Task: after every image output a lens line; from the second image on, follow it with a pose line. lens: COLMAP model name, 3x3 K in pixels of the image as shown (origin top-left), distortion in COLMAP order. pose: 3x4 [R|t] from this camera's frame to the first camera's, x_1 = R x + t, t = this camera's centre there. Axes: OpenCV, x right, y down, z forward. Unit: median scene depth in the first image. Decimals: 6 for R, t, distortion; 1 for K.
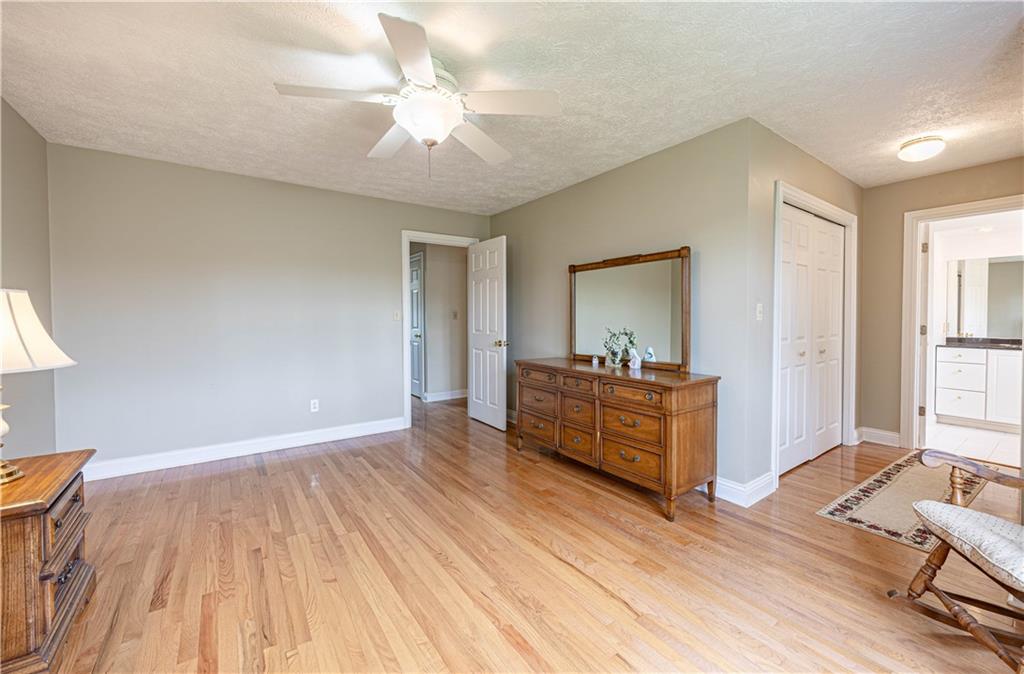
lens RADIAL K [[402.4, 0, 512.1], [0, 402.4, 333.3], [0, 0, 1]] dist [-0.001966, -0.000175]
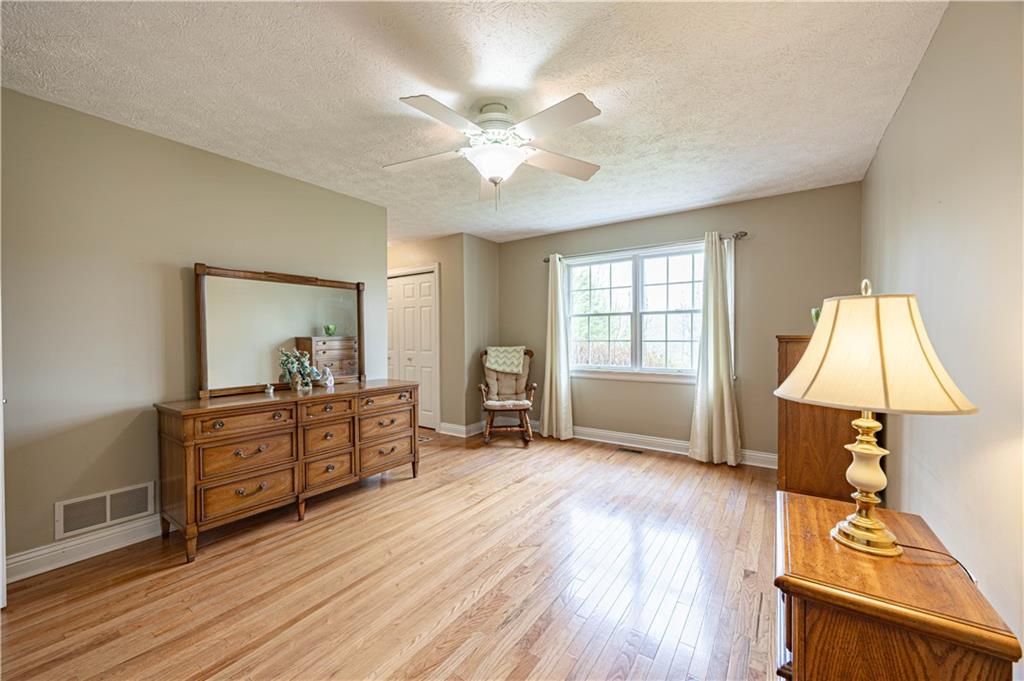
lens RADIAL K [[396.0, 0, 512.0], [0, 396.0, 340.5], [0, 0, 1]] dist [0.000457, -0.000018]
pose [[-0.338838, -0.011293, 0.940777, -0.981092], [0.033459, 0.999151, 0.024045, -0.047972], [-0.940250, 0.039625, -0.338172, 1.038762]]
